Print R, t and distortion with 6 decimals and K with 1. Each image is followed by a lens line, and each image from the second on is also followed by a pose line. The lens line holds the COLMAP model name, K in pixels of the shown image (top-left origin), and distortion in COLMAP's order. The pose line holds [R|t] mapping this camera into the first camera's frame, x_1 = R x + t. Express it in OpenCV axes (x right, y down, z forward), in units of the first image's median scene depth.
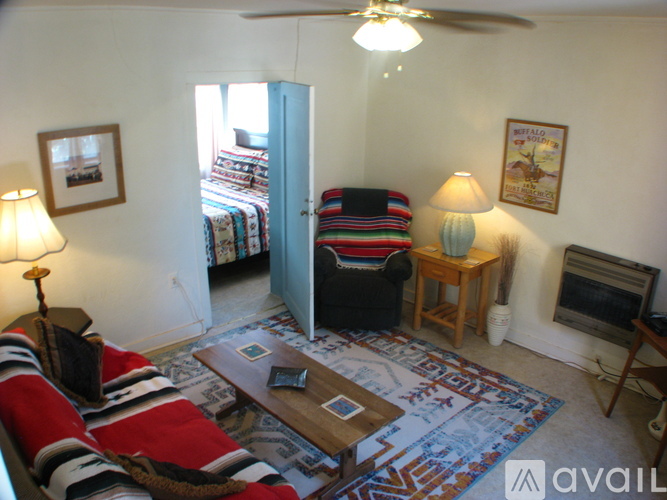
lens RADIAL K [[564.1, 0, 333.5], [0, 564.1, 250.0], [0, 0, 1]] dist [-0.130963, 0.002108]
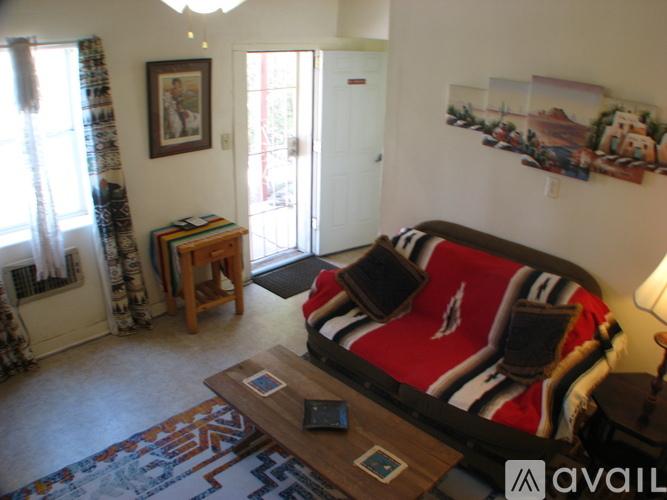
lens RADIAL K [[564.1, 0, 333.5], [0, 564.1, 250.0], [0, 0, 1]] dist [-0.130963, 0.002108]
pose [[-0.999074, -0.021005, -0.037541, -0.058669], [-0.040825, 0.738044, 0.673516, -0.526065], [0.013560, 0.674425, -0.738218, 1.472252]]
